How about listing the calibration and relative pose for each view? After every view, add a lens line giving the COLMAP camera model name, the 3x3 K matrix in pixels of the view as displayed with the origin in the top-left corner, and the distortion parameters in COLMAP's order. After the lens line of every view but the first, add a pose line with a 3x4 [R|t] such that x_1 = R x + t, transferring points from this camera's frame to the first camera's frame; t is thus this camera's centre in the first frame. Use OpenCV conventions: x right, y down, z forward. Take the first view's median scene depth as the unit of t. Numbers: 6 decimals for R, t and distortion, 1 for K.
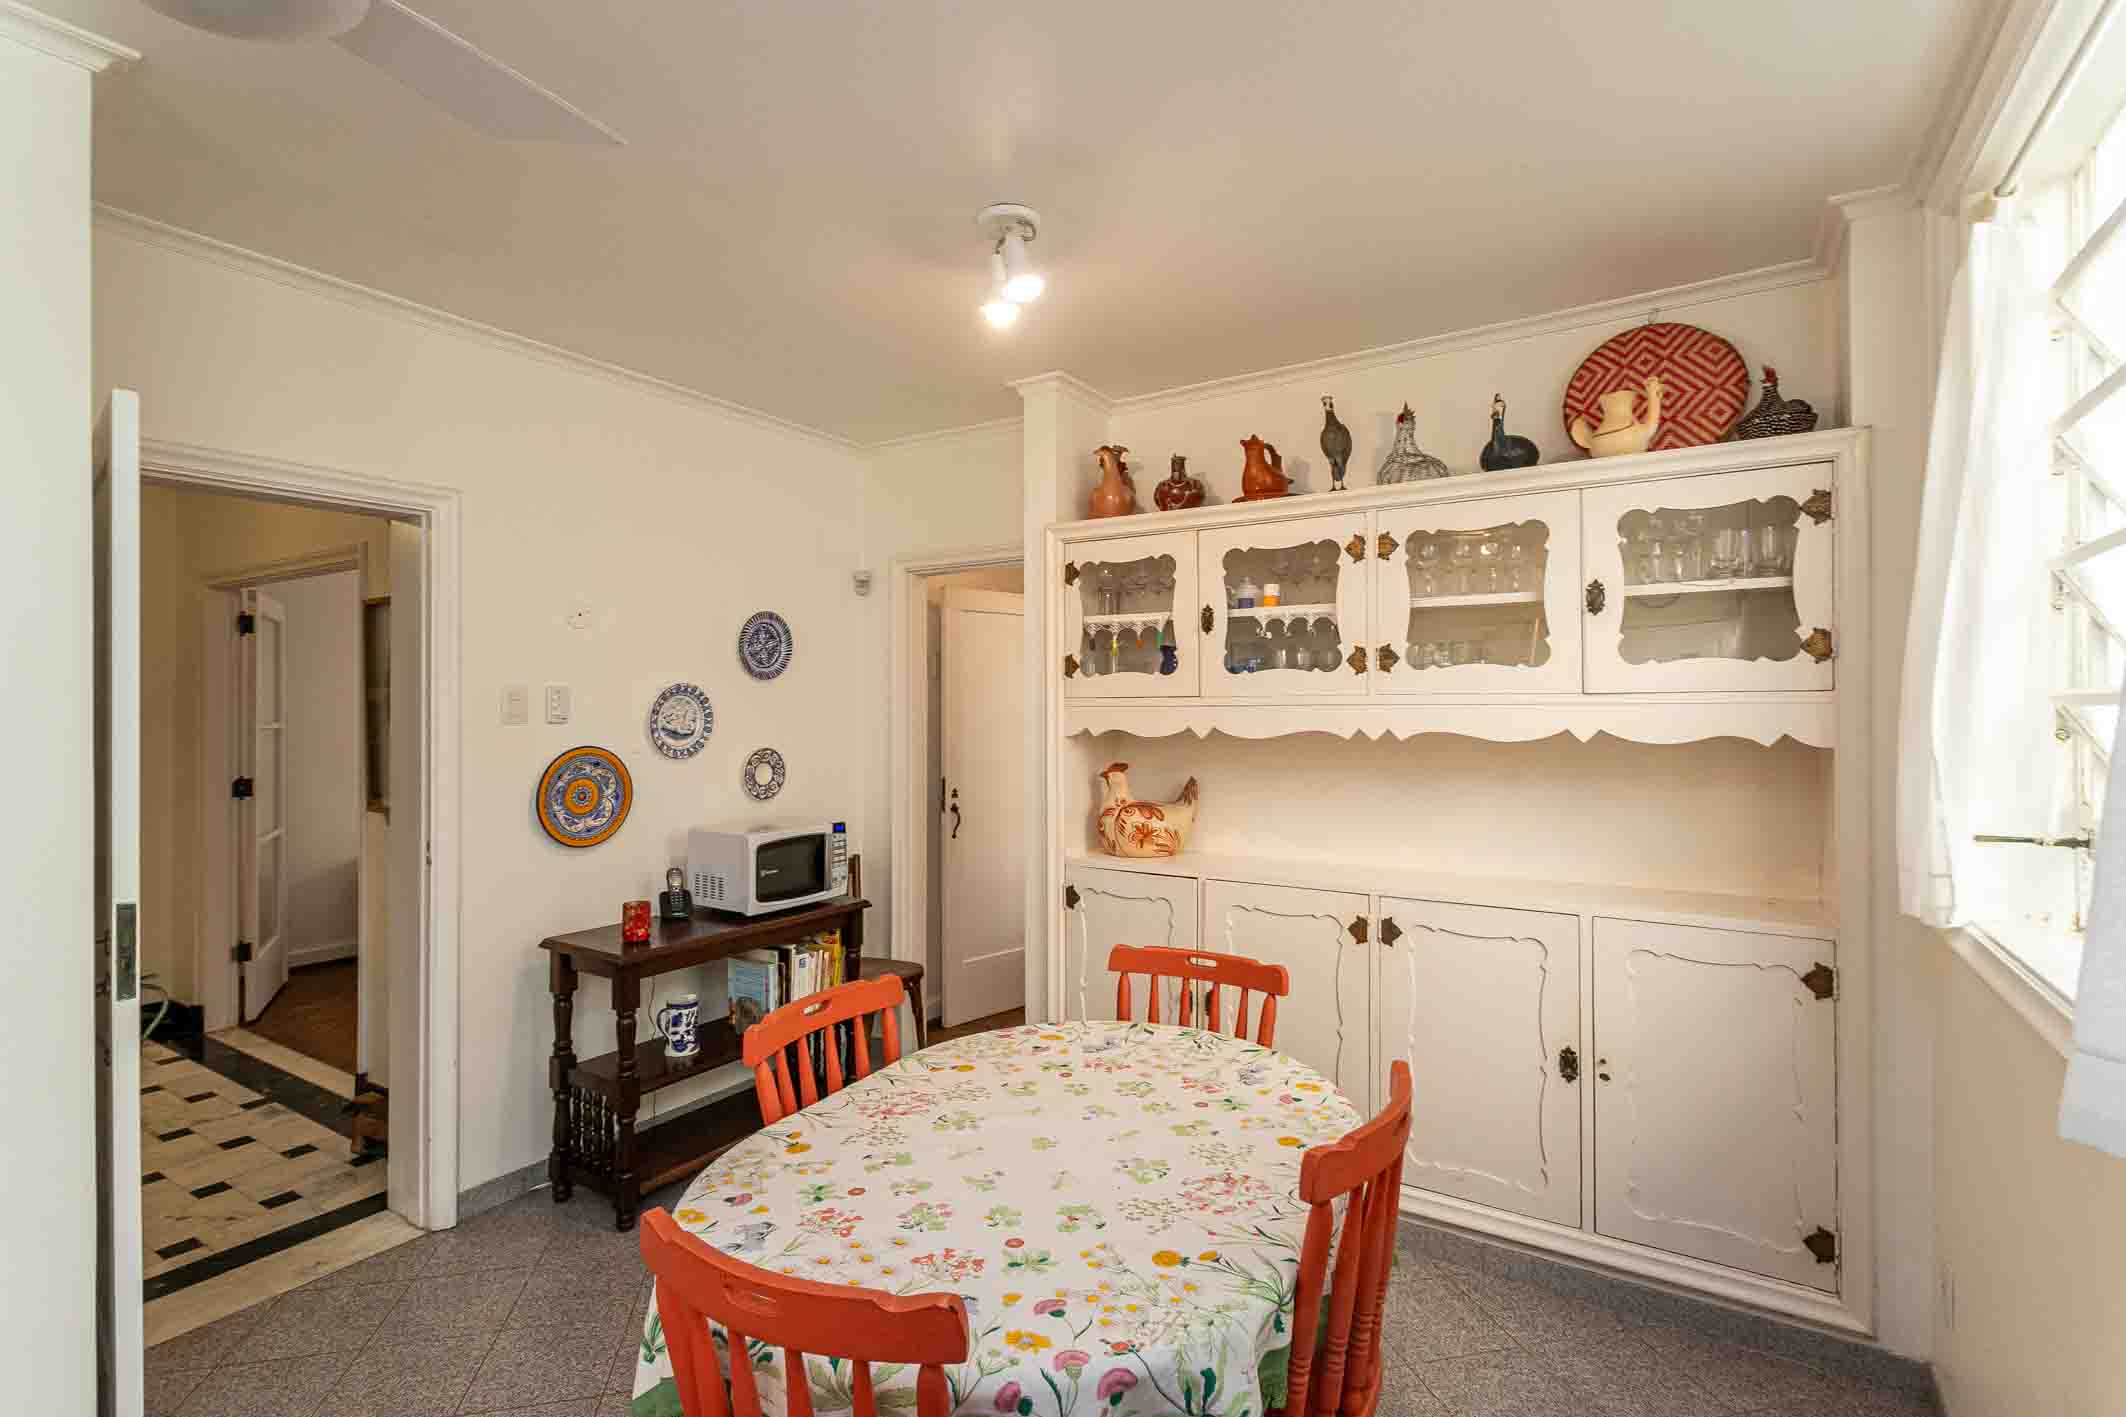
lens RADIAL K [[1008.1, 0, 1069.5], [0, 1008.1, 706.7], [0, 0, 1]] dist [-0.000333, 0.001822]
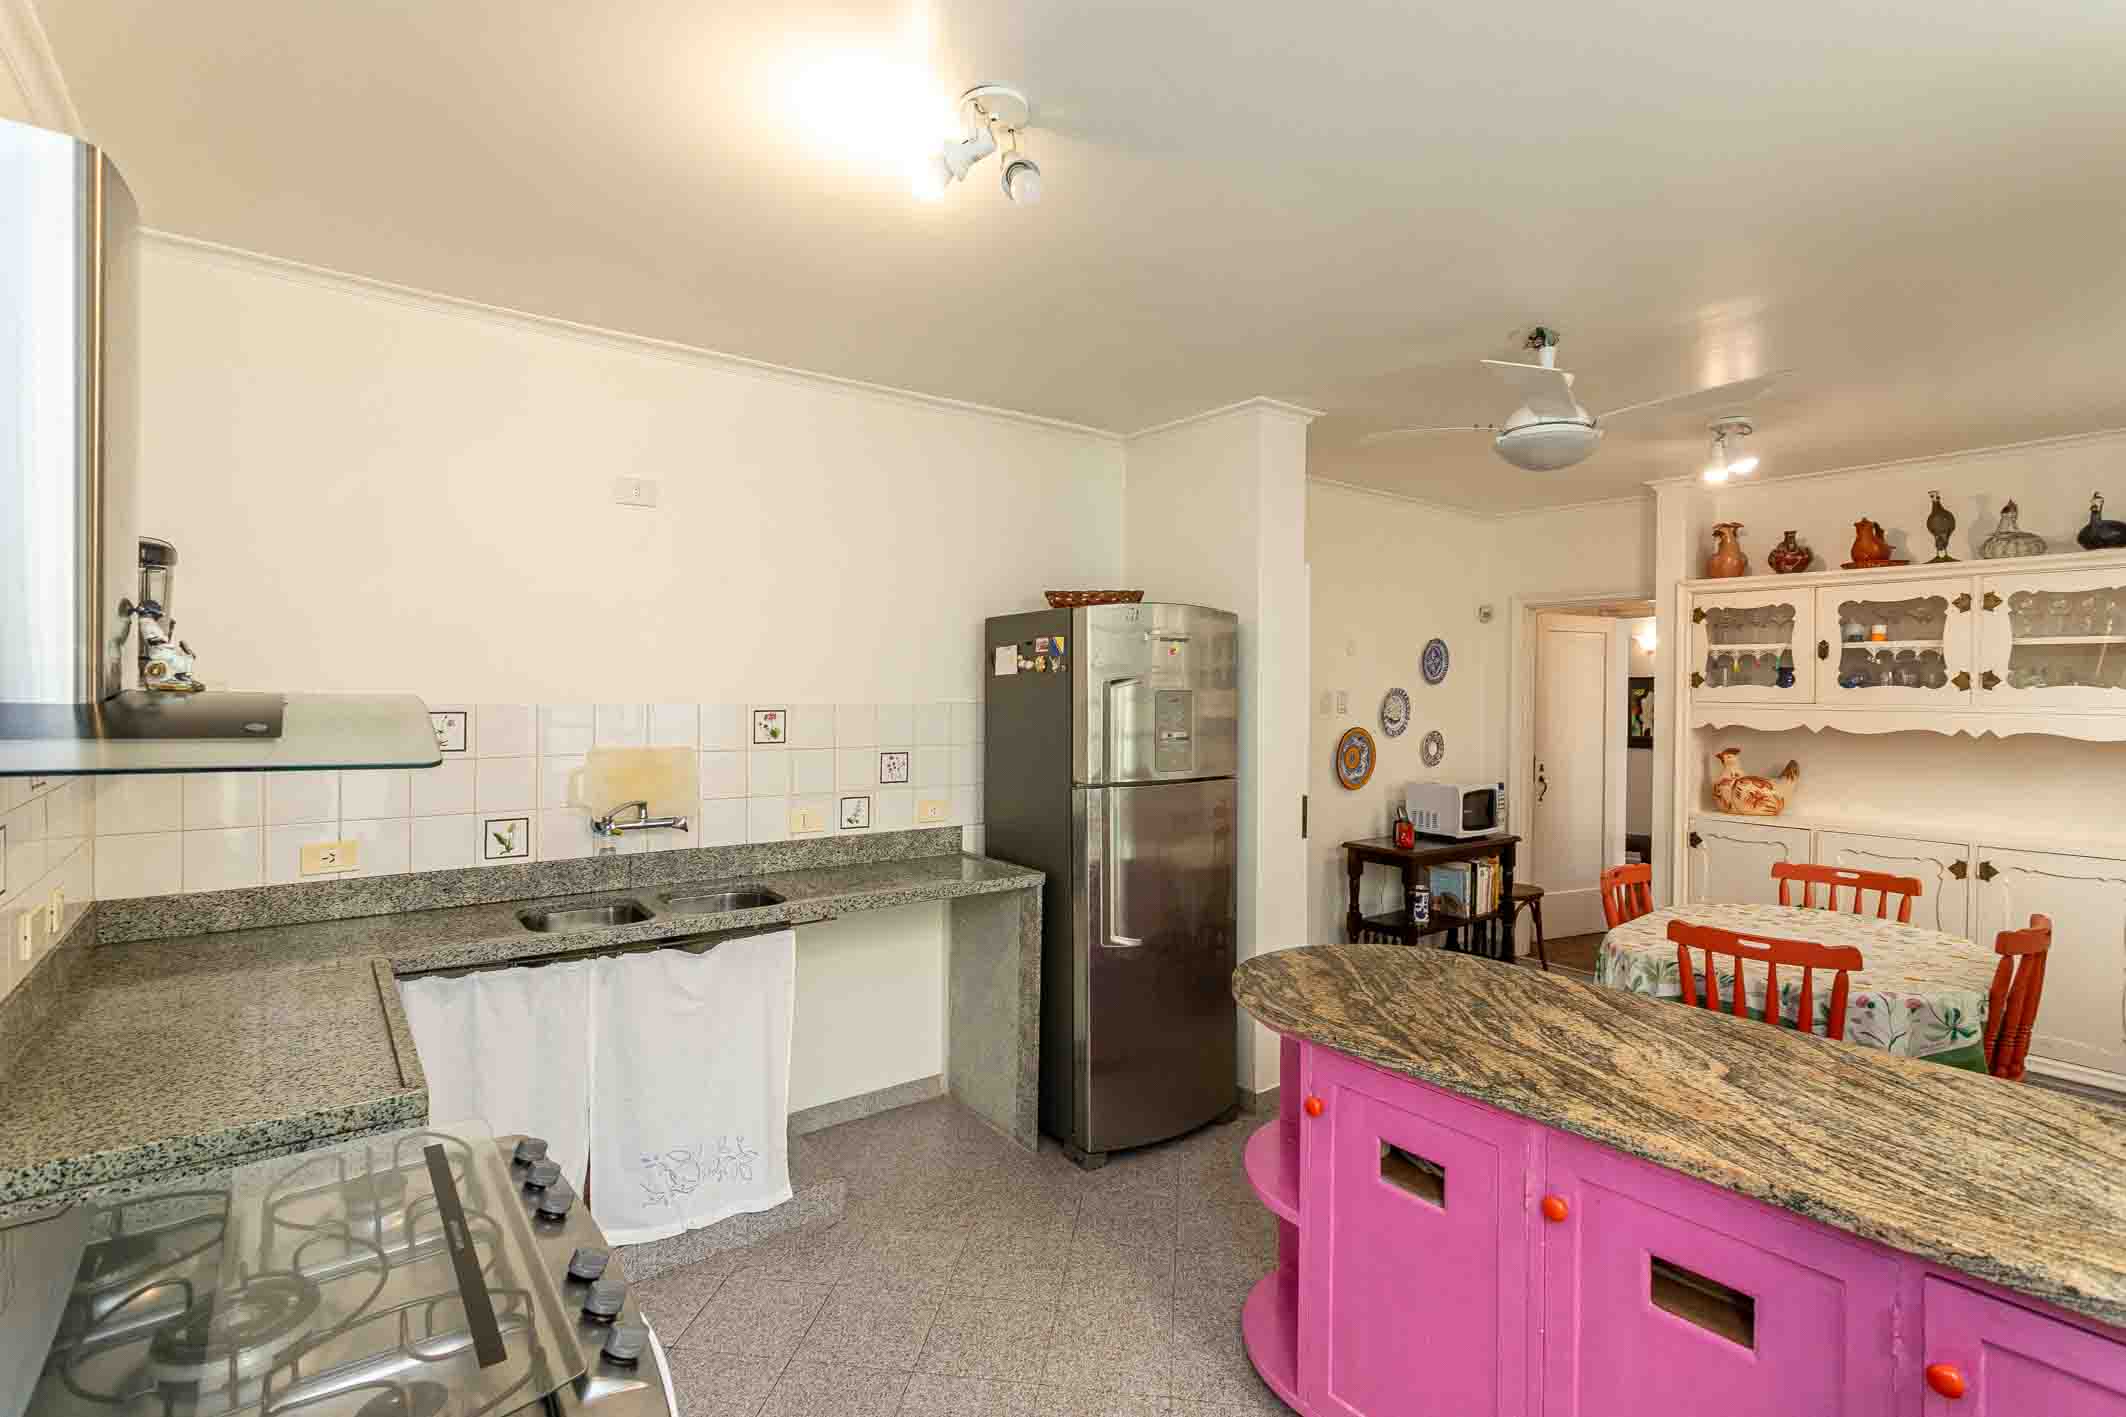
lens RADIAL K [[1008.1, 0, 1054.6], [0, 1008.1, 703.2], [0, 0, 1]] dist [-0.000333, 0.001822]
pose [[0.937918, 0.016243, -0.346476, -0.379665], [-0.011565, 0.999812, 0.015565, -0.019910], [0.346663, -0.010592, 0.937930, -0.704691]]
